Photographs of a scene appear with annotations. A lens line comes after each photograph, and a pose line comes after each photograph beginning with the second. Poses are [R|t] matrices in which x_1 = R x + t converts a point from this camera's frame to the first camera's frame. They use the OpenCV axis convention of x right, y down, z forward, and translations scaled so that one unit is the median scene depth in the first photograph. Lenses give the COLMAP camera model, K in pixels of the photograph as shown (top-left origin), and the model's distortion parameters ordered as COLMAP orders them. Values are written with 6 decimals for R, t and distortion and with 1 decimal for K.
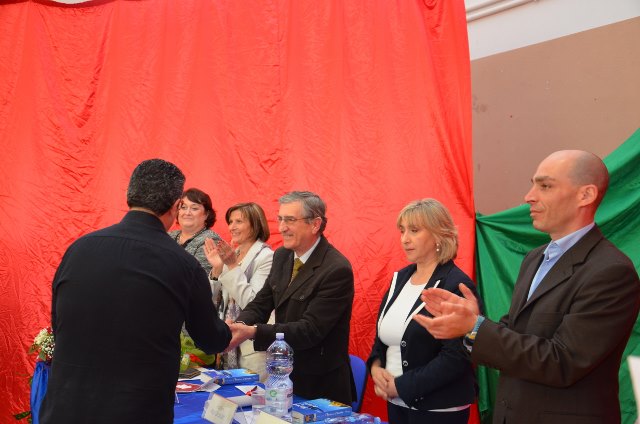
lens RADIAL K [[828.6, 0, 306.3], [0, 828.6, 197.7], [0, 0, 1]] dist [-0.021807, 0.000000]
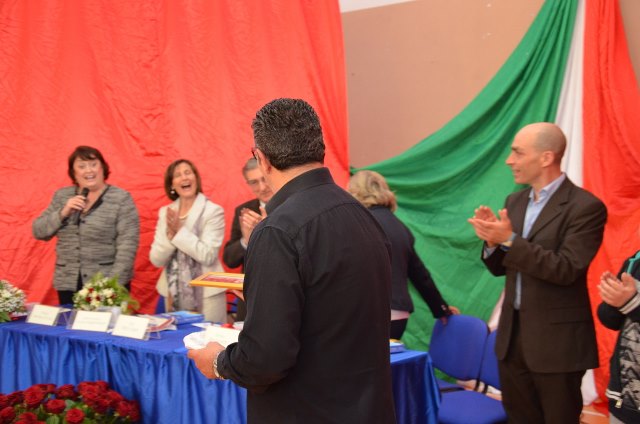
lens RADIAL K [[947.0, 0, 320.0], [0, 947.0, 212.2], [0, 0, 1]] dist [0.159144, 0.000000]
pose [[0.950132, -0.023535, 0.310958, -0.213183], [0.000516, 0.997265, 0.073902, -0.012635], [-0.311846, -0.070056, 0.947546, -0.180862]]
